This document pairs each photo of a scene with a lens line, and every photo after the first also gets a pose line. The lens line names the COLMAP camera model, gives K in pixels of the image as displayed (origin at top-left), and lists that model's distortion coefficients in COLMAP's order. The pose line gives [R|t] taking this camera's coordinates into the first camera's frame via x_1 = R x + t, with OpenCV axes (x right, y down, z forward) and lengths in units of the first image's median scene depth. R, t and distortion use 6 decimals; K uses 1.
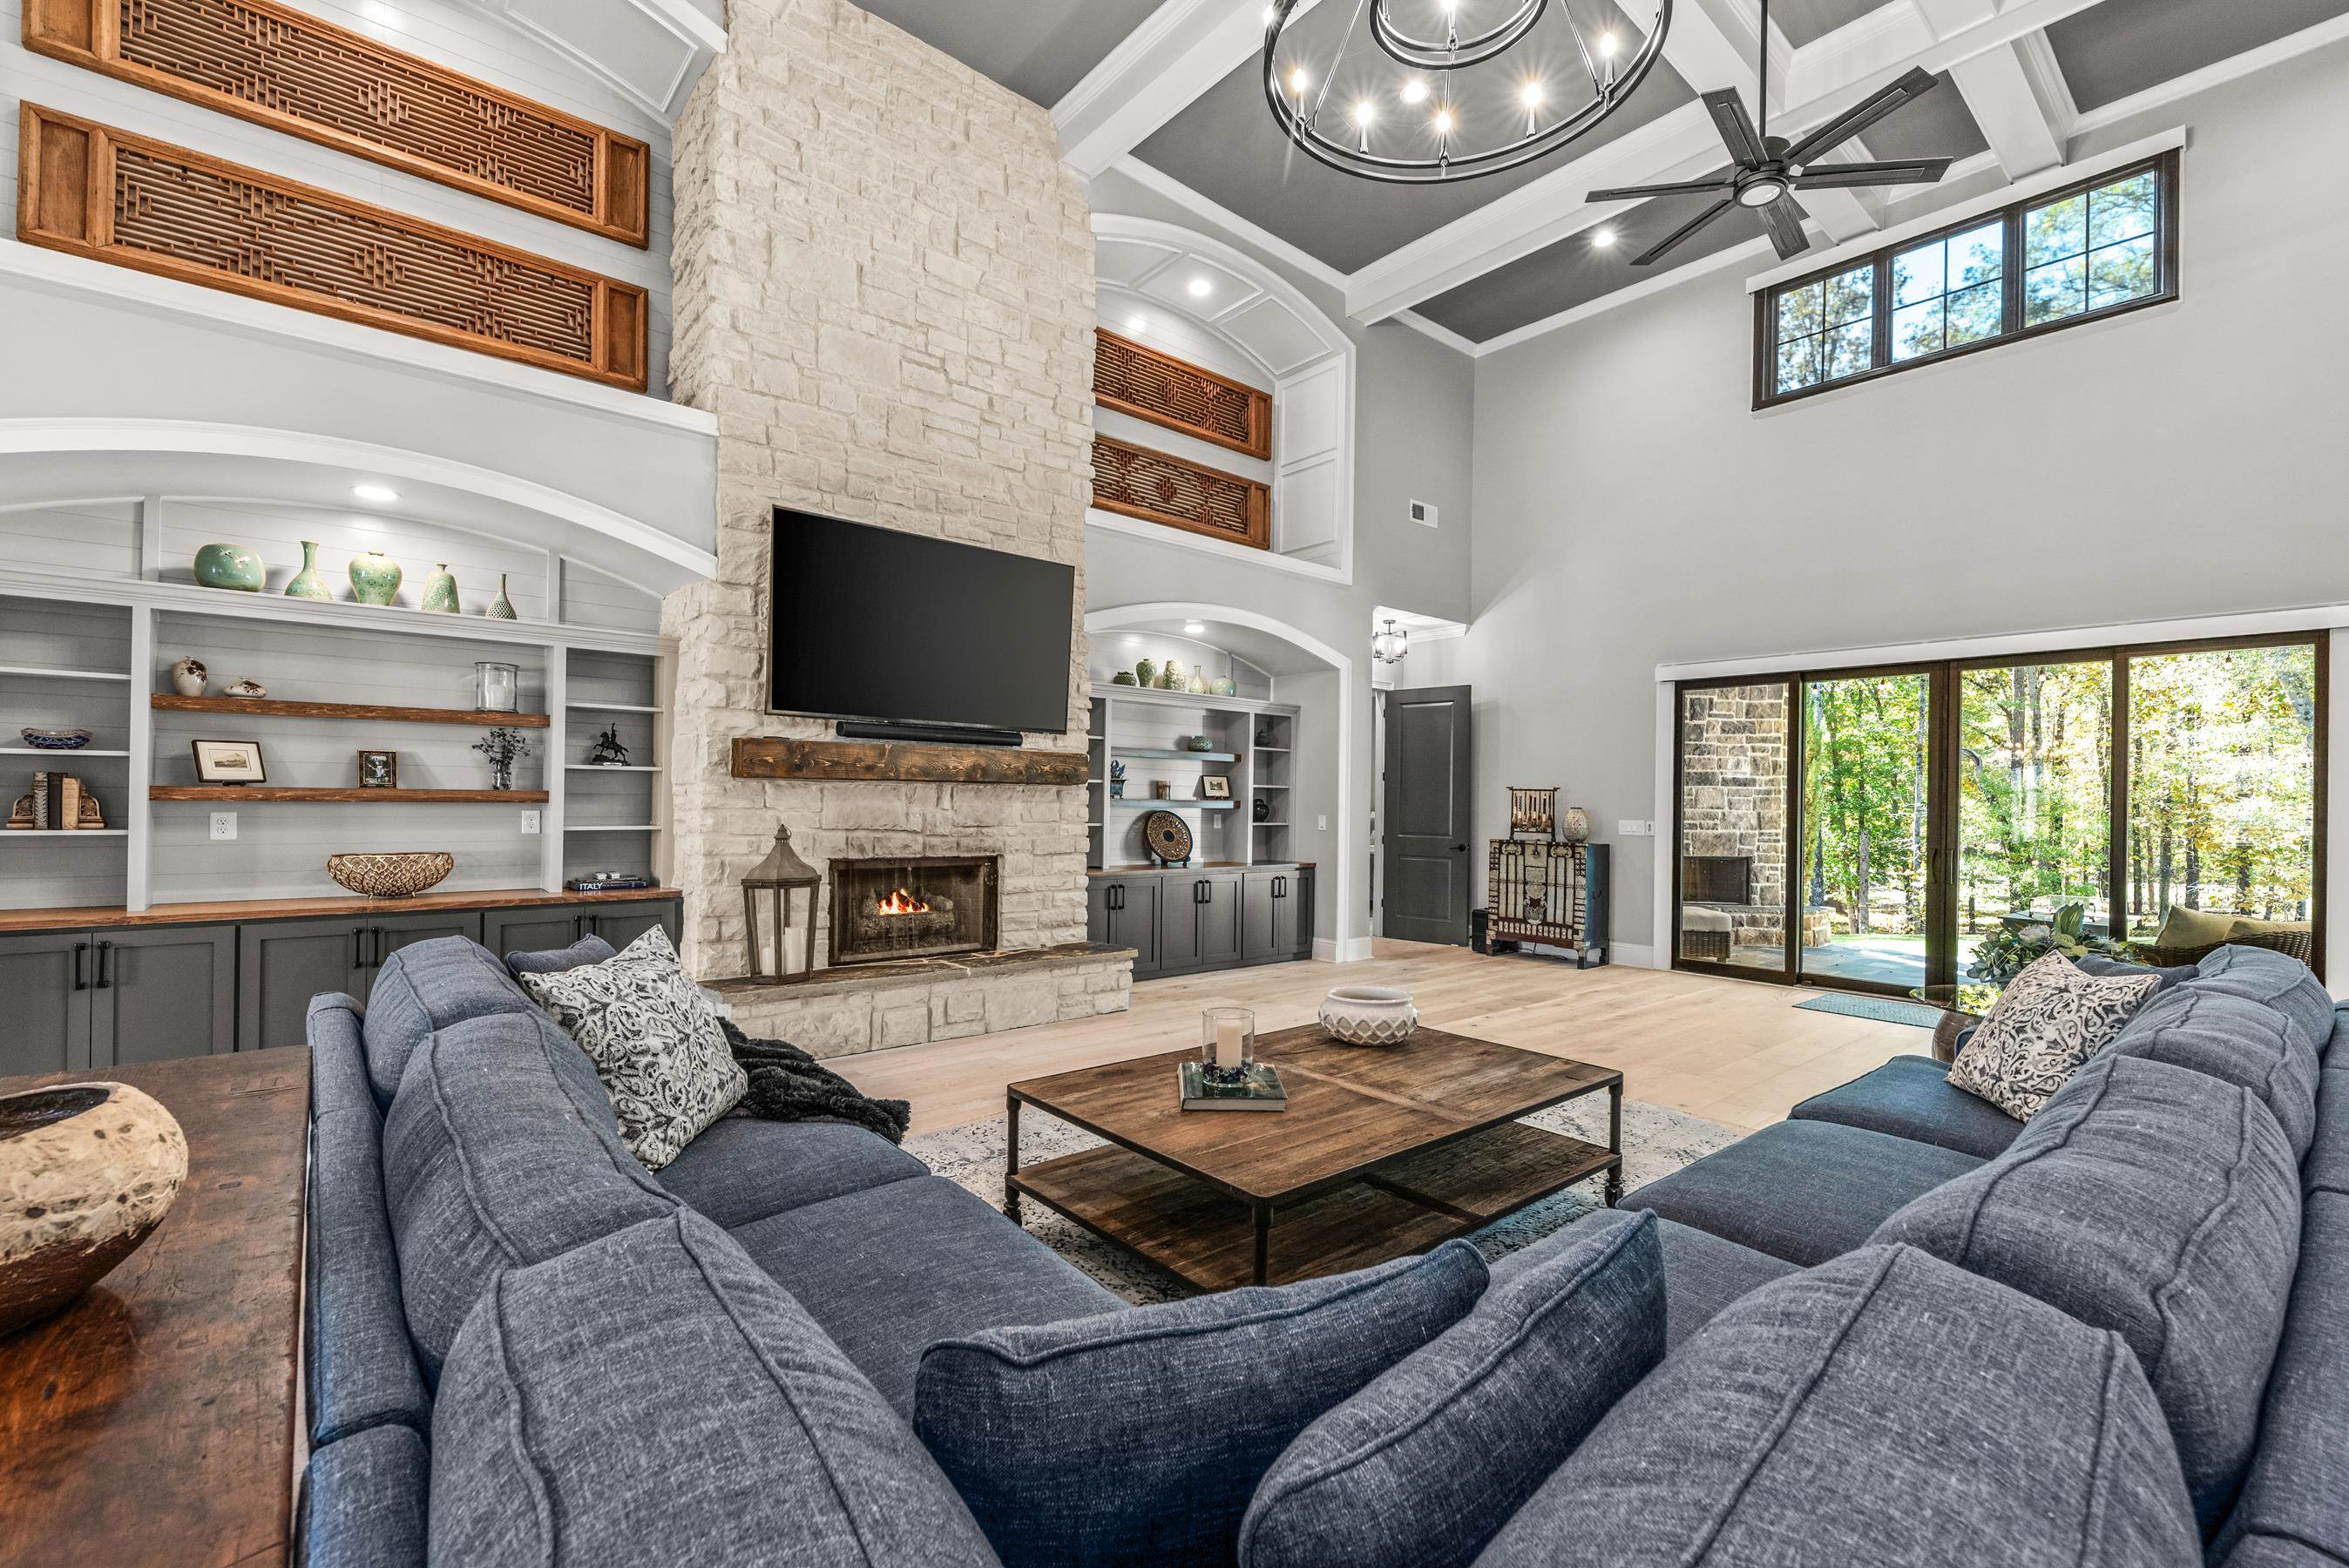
lens RADIAL K [[997.3, 0, 1189.0], [0, 997.3, 803.6], [0, 0, 1]] dist [0.002069, -0.001289]
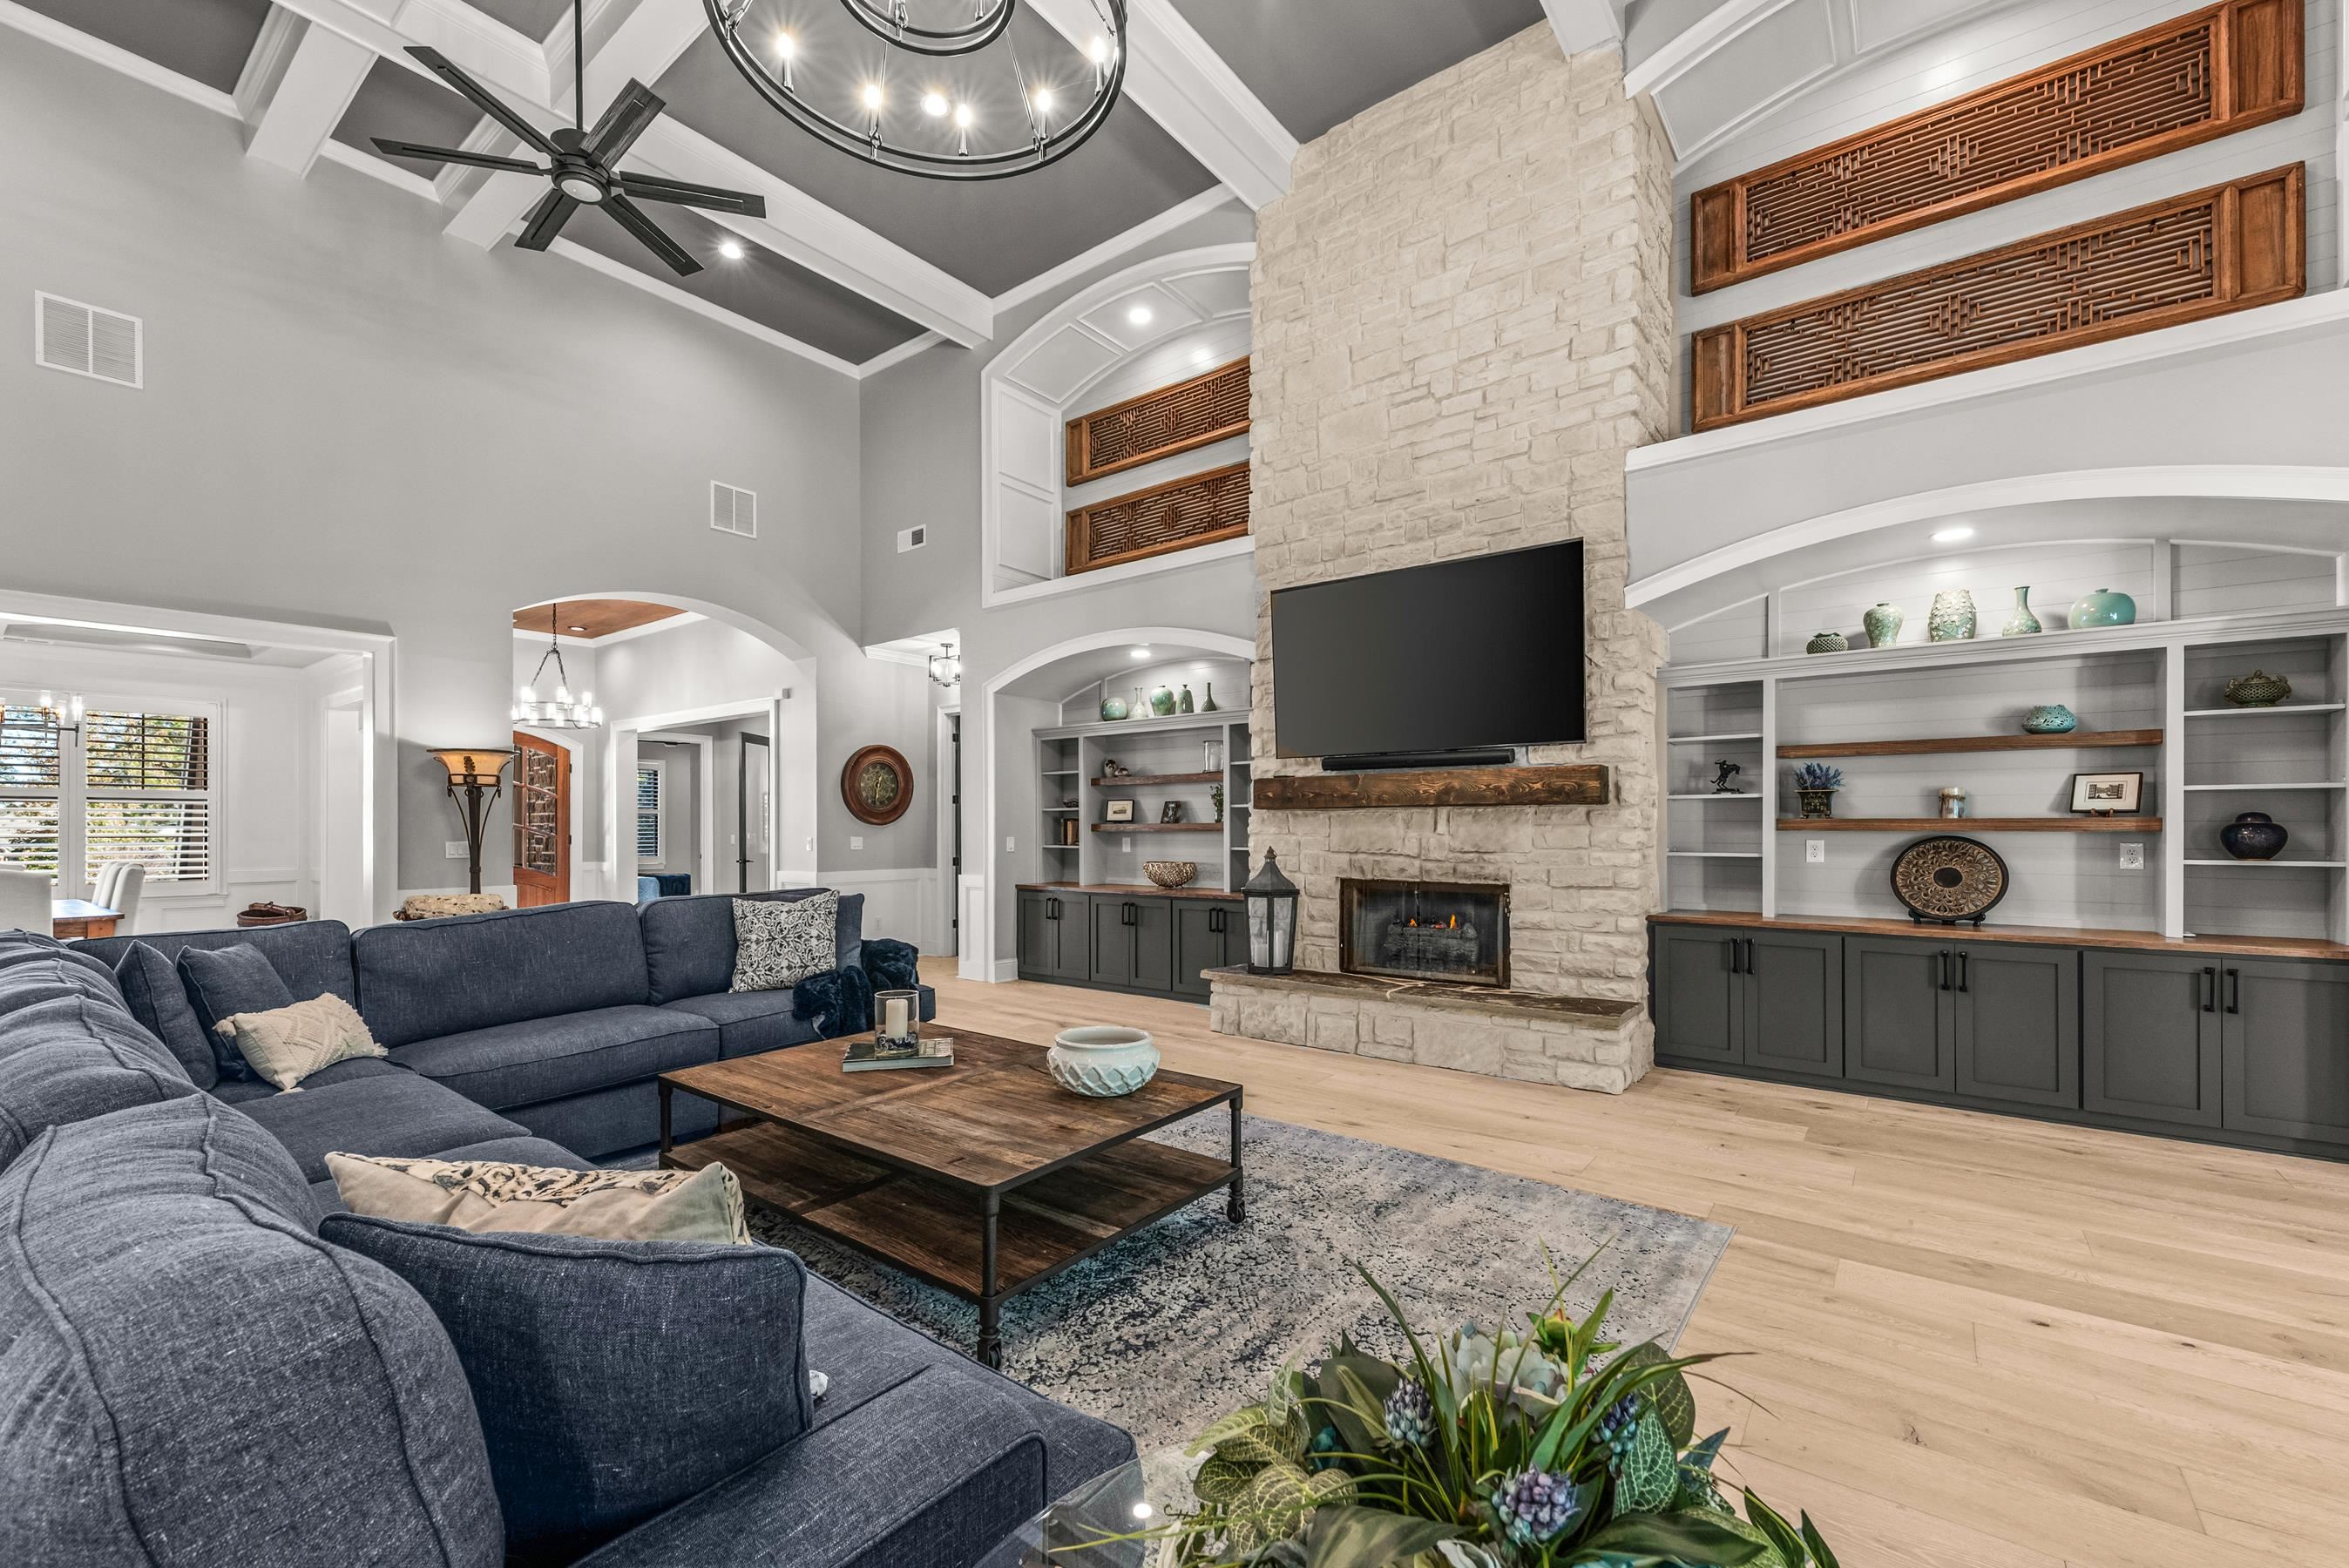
lens RADIAL K [[964.2, 0, 1166.6], [0, 964.2, 833.1], [0, 0, 1]] dist [-0.004722, -0.001405]
pose [[0.187175, -0.005928, -0.982309, 0.666139], [0.006056, 0.999970, -0.004881, 0.008091], [0.982308, -0.005035, 0.187205, 0.574823]]
